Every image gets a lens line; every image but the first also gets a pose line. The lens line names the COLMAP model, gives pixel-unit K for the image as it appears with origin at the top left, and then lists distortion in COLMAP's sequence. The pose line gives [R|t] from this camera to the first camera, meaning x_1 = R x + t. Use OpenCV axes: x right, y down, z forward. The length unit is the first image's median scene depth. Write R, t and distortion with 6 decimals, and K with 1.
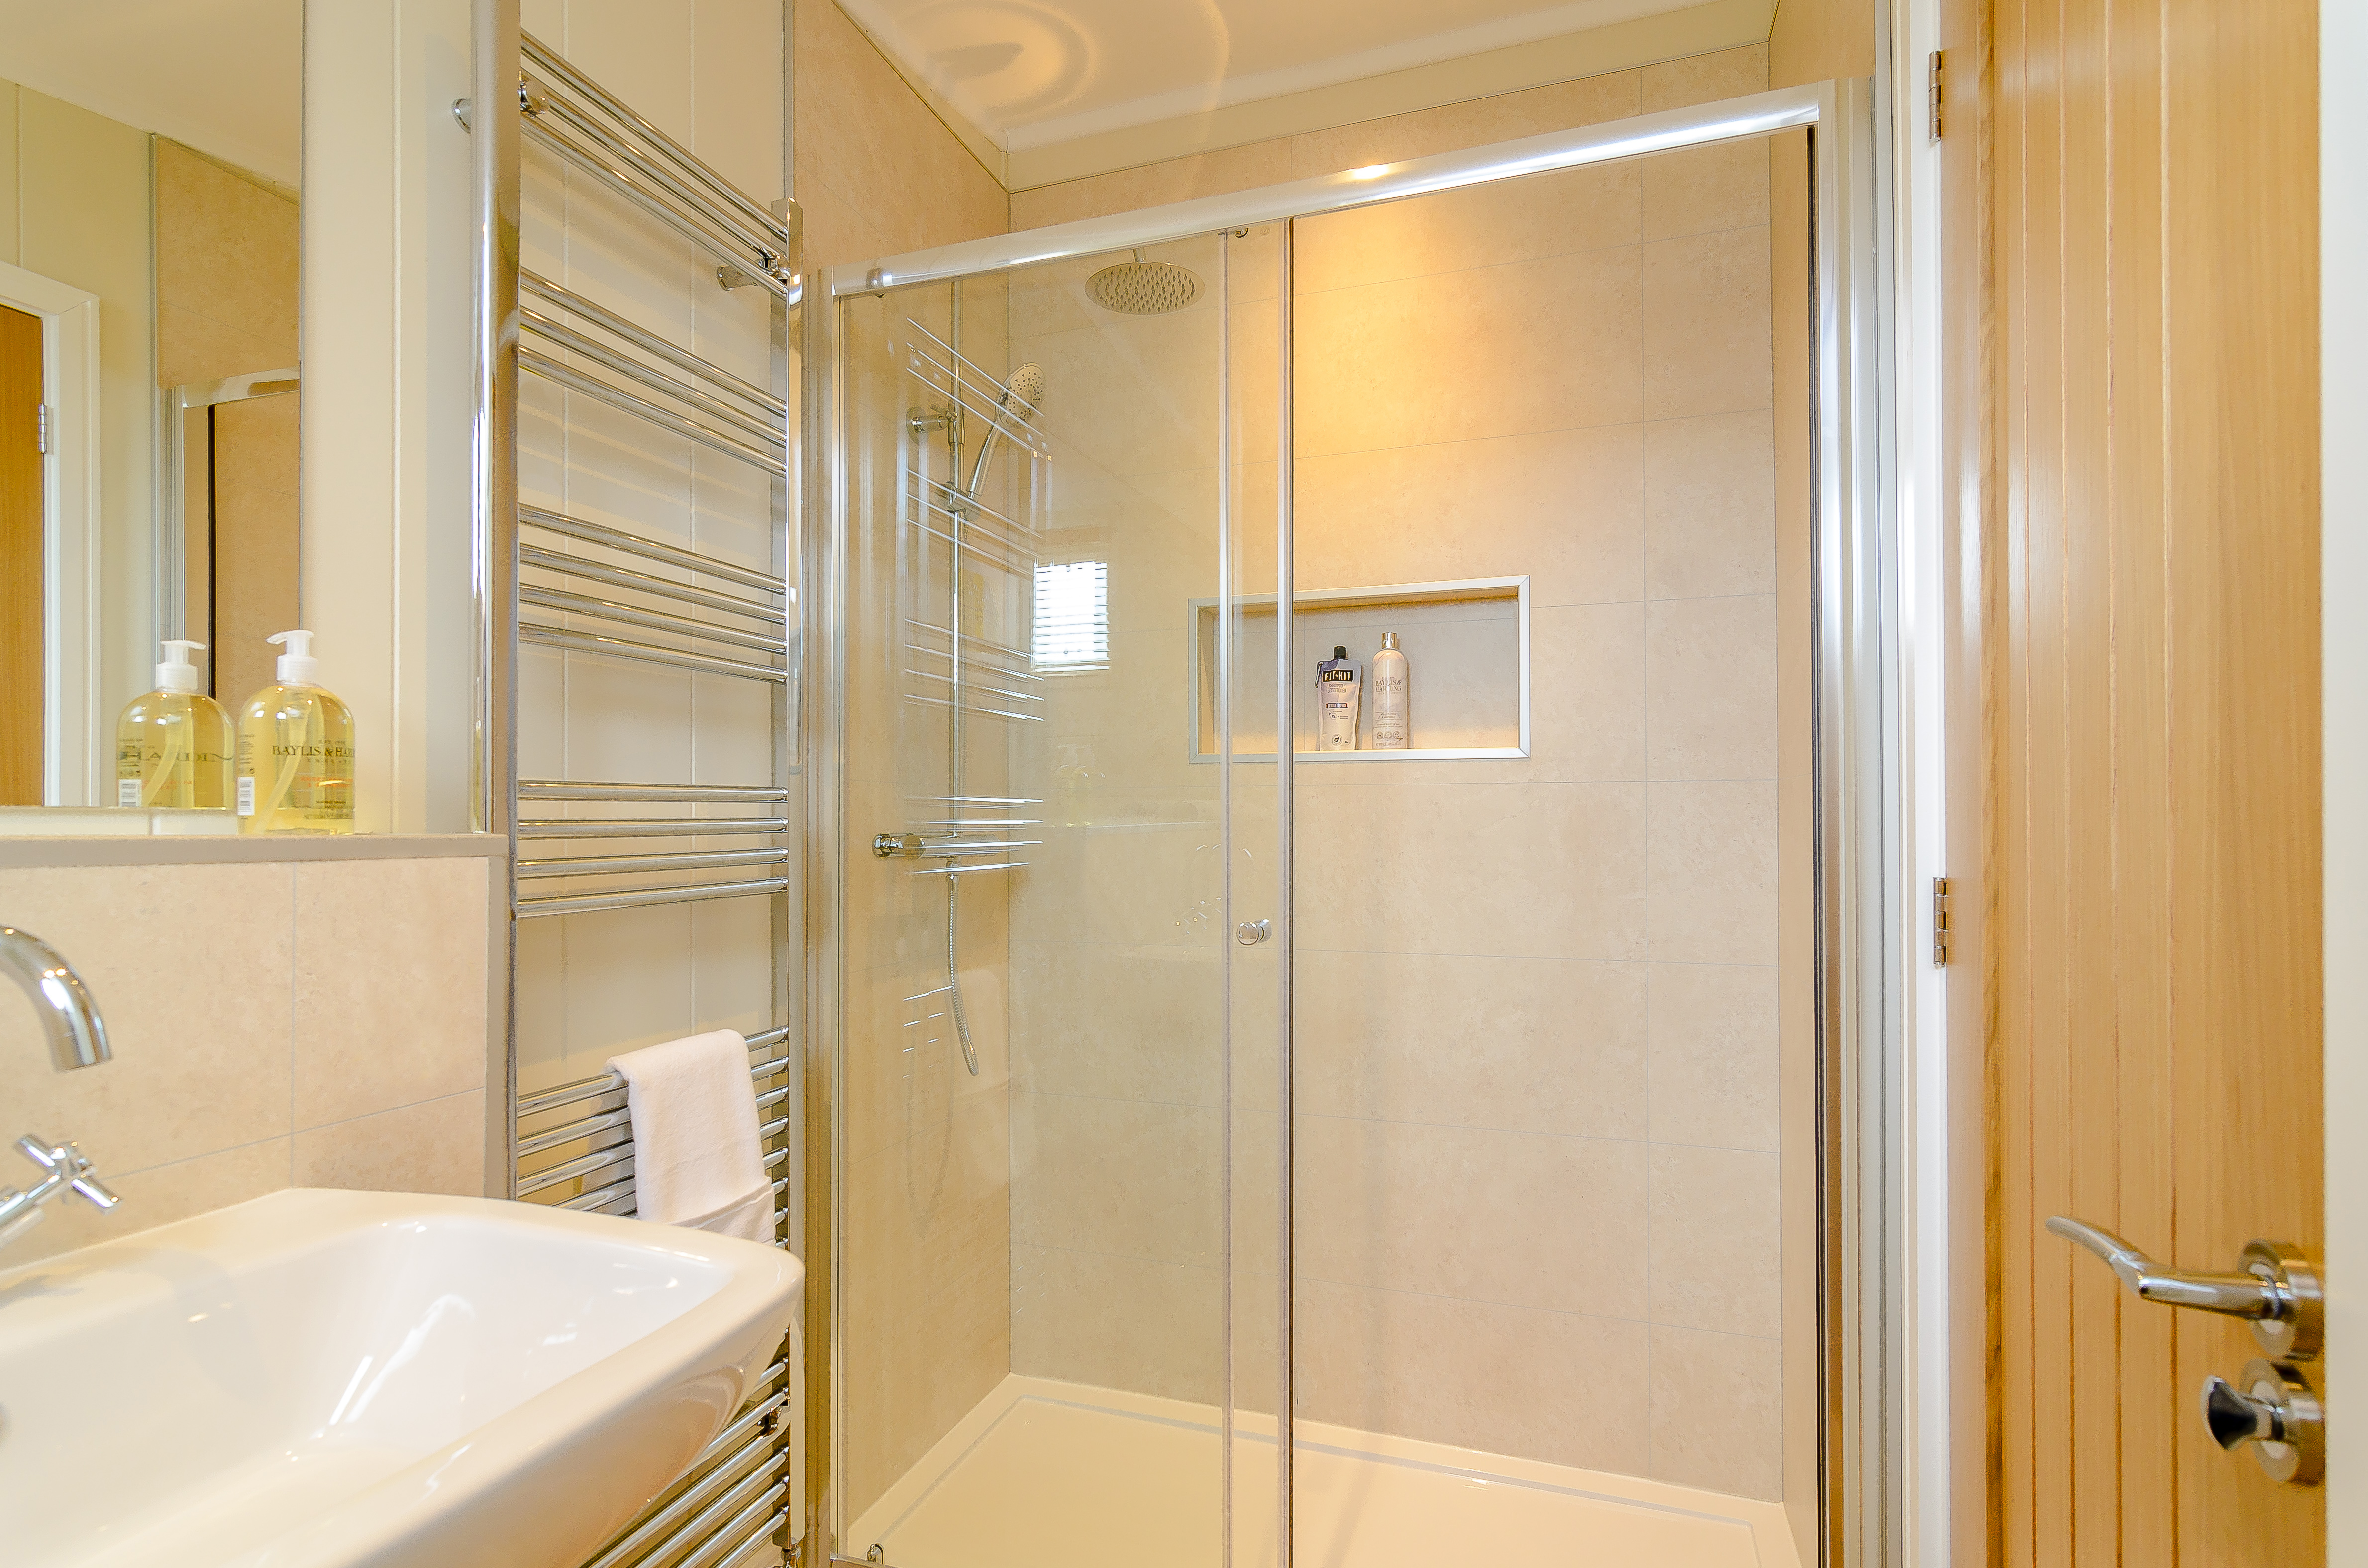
lens RADIAL K [[1179.8, 0, 1184.0], [0, 1179.8, 784.0], [0, 0, 1]] dist [-0.001386, -0.000167]
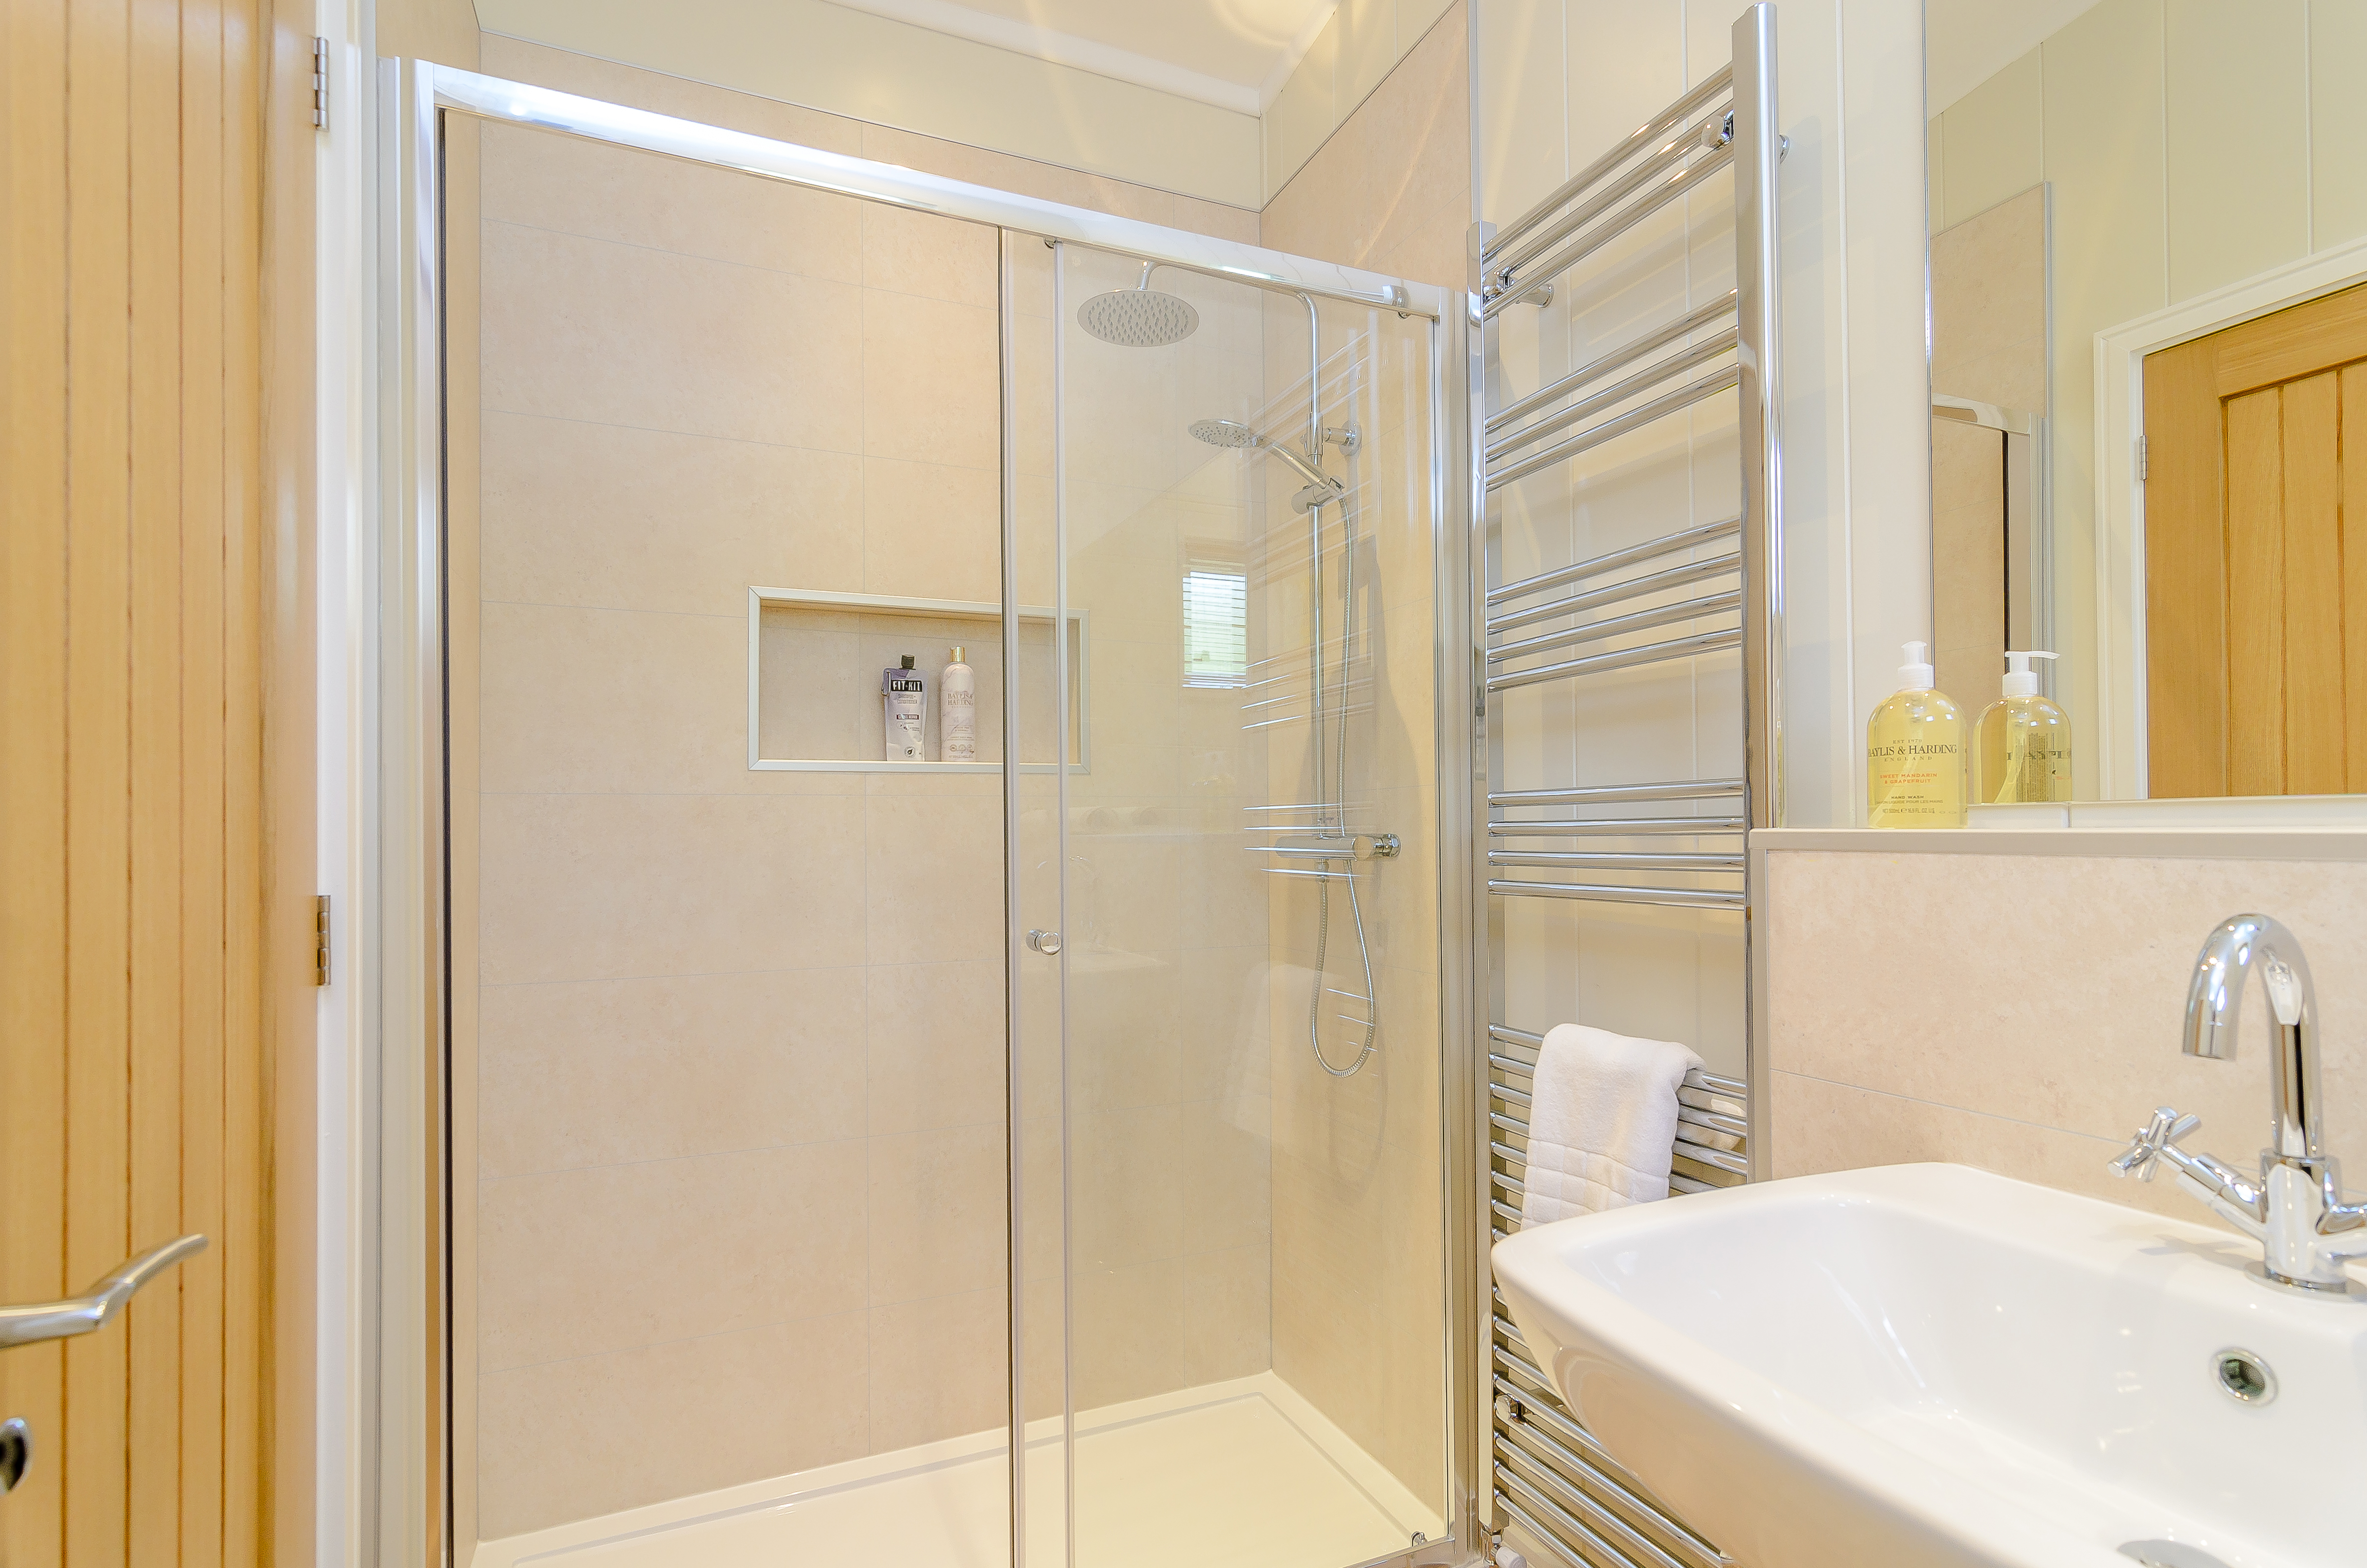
lens RADIAL K [[1179.5, 0, 1183.5], [0, 1179.5, 784.0], [0, 0, 1]] dist [-0.001386, -0.000167]
pose [[0.744370, 0.005052, 0.667748, -0.361032], [0.003306, 0.999931, -0.011249, 0.001936], [-0.667759, 0.010581, 0.744302, 0.113416]]
